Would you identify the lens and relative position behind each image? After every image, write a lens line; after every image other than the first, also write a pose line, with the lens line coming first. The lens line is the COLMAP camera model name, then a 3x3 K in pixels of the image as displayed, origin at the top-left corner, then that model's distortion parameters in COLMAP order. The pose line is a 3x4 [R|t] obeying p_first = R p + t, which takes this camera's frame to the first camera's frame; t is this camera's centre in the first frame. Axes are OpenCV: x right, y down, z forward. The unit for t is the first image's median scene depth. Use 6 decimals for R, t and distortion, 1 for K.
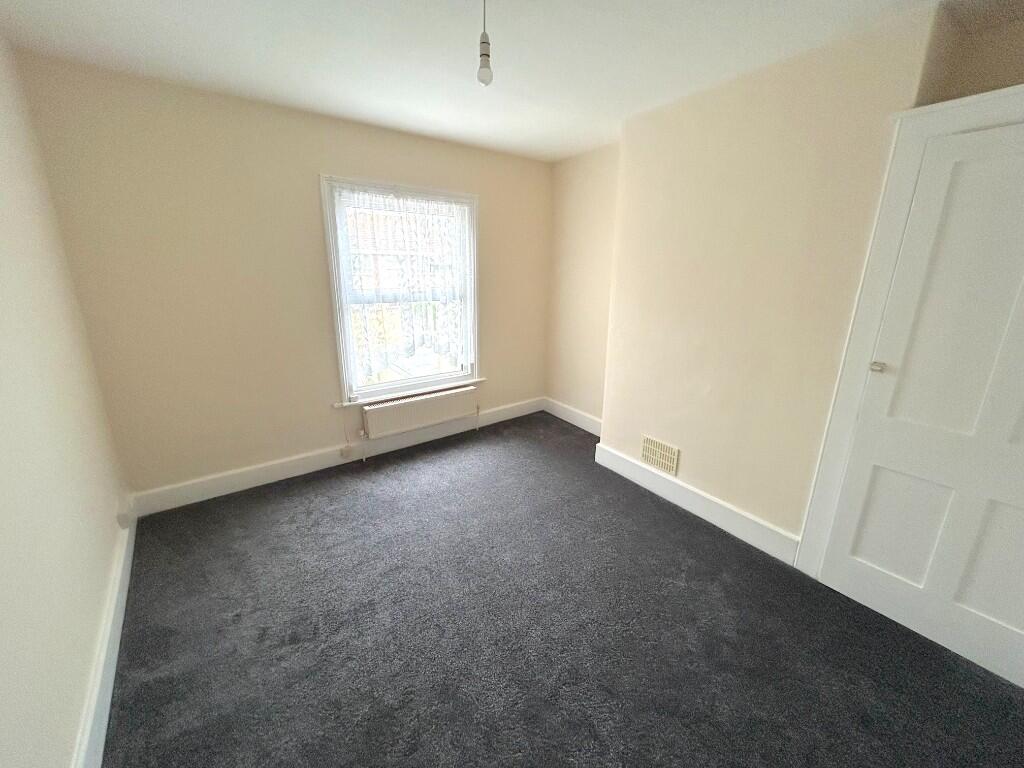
lens RADIAL K [[410.0, 0, 512.0], [0, 410.0, 384.0], [0, 0, 1]] dist [-0.001663, 0.000408]
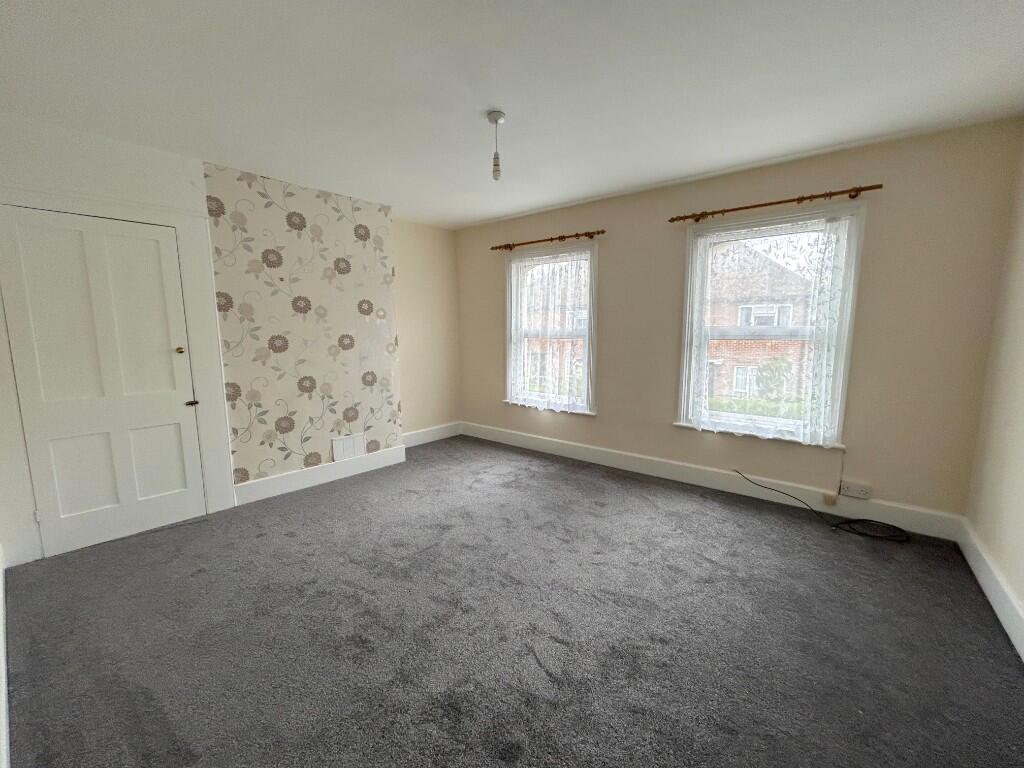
lens RADIAL K [[410.0, 0, 512.0], [0, 410.0, 384.0], [0, 0, 1]] dist [-0.001663, 0.000408]
pose [[0.244888, 0.177896, -0.953091, 0.891406], [-0.205512, 0.970210, 0.128287, -0.187122], [0.947520, 0.164456, 0.274152, 0.516496]]
